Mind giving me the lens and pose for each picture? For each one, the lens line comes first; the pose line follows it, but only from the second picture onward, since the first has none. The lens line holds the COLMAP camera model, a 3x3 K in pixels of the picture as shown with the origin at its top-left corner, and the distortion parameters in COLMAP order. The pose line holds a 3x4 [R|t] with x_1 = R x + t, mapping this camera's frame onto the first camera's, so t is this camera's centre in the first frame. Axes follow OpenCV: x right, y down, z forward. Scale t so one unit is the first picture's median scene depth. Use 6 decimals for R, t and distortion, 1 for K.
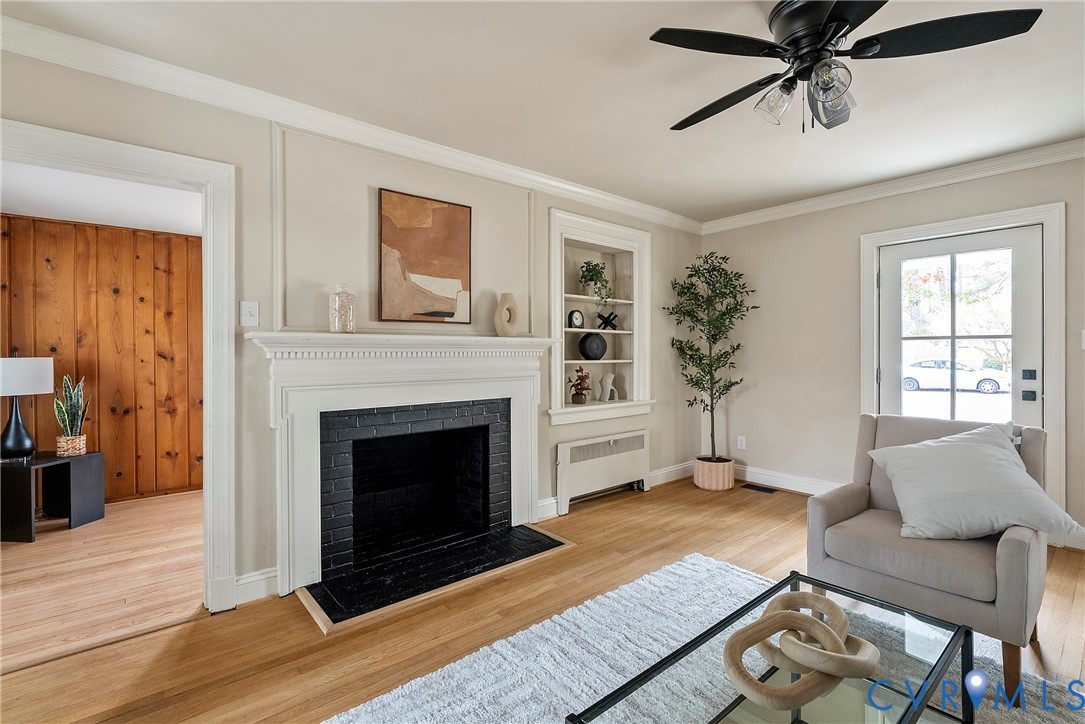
lens RADIAL K [[492.1, 0, 541.8], [0, 492.1, 358.1], [0, 0, 1]] dist [-0.013110, 0.007725]
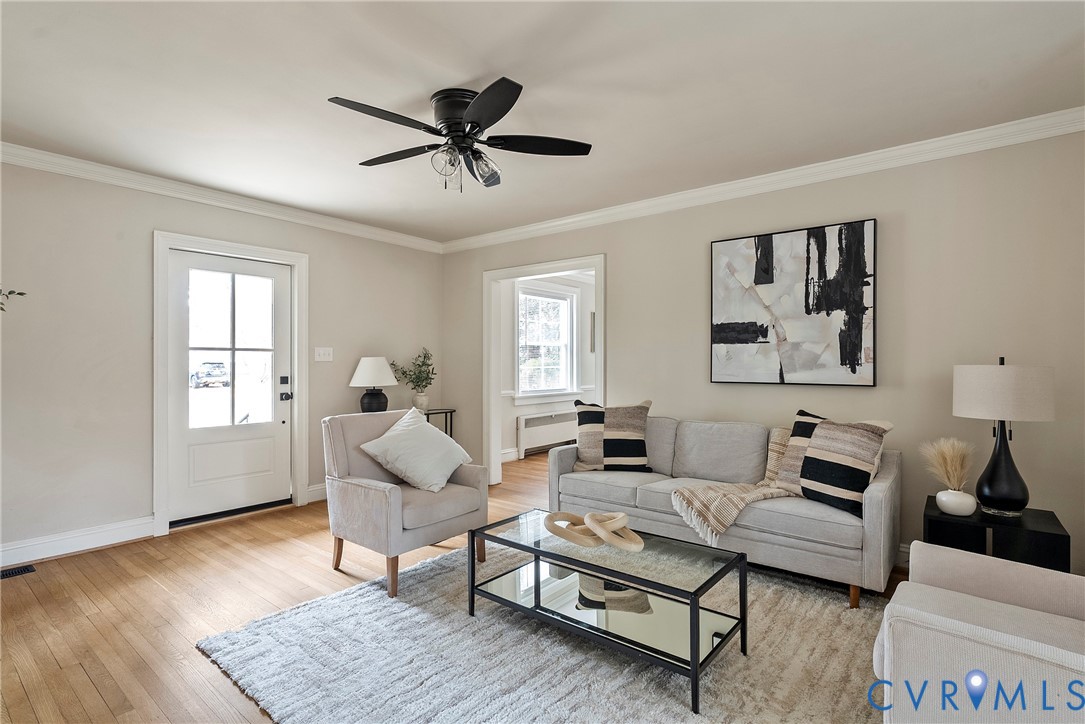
lens RADIAL K [[532.2, 0, 542.5], [0, 532.2, 362.0], [0, 0, 1]] dist [-0.000426, 0.000121]
pose [[-0.195539, 0.005832, 0.980679, -0.514350], [0.008183, 0.999957, -0.004315, -0.002903], [-0.980662, 0.007181, -0.195579, 0.607889]]
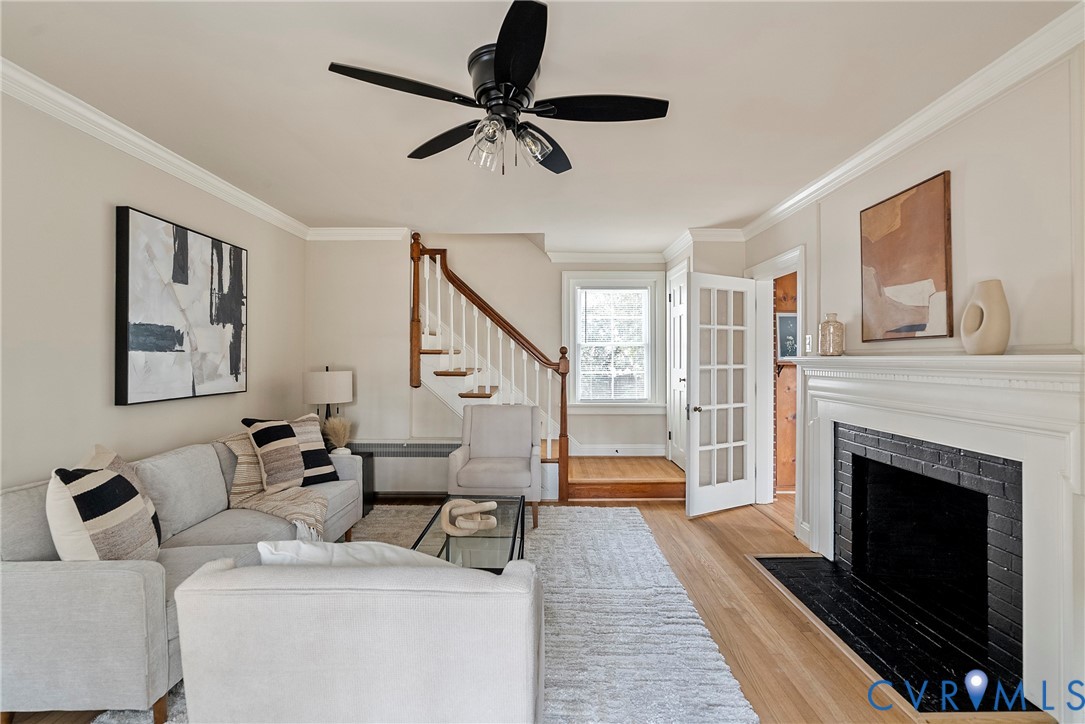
lens RADIAL K [[492.1, 0, 541.8], [0, 492.1, 358.1], [0, 0, 1]] dist [-0.013110, 0.007725]
pose [[-0.647969, 0.004821, -0.761652, 0.762846], [-0.003488, 0.999951, 0.009297, -0.043661], [0.761659, 0.008681, -0.647920, 1.012597]]
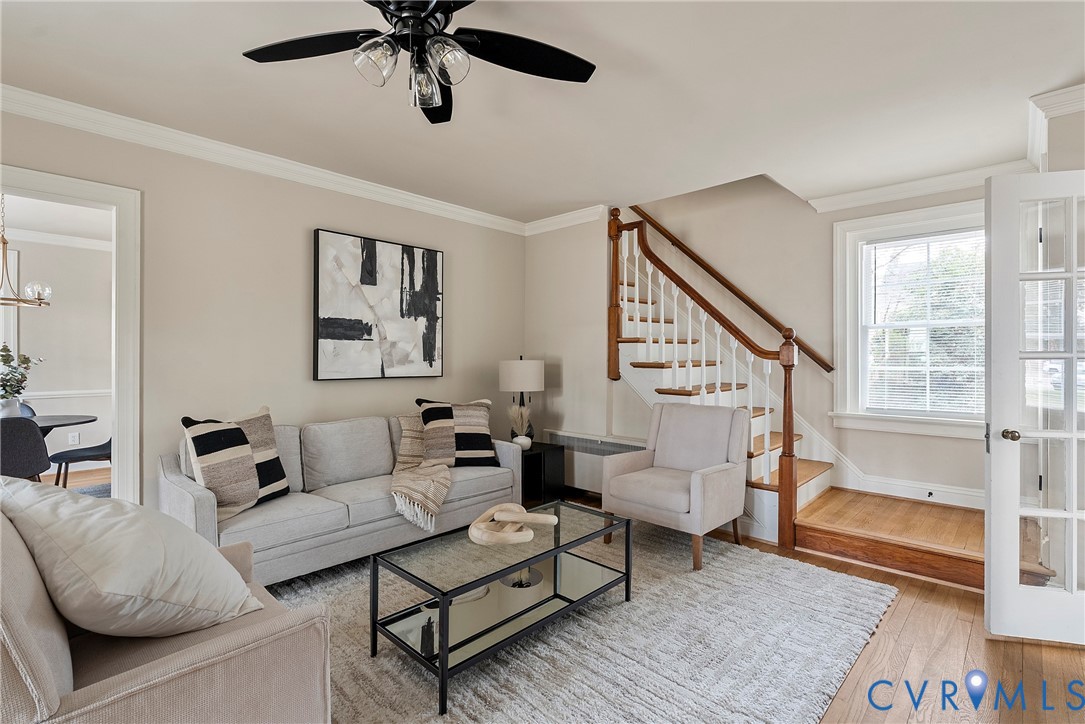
lens RADIAL K [[507.3, 0, 542.3], [0, 507.3, 358.7], [0, 0, 1]] dist [-0.001396, 0.000298]
pose [[-0.993751, 0.004520, -0.111531, 0.244351], [0.003447, 0.999946, 0.009815, -0.013026], [0.111569, 0.009370, -0.993713, 1.108225]]
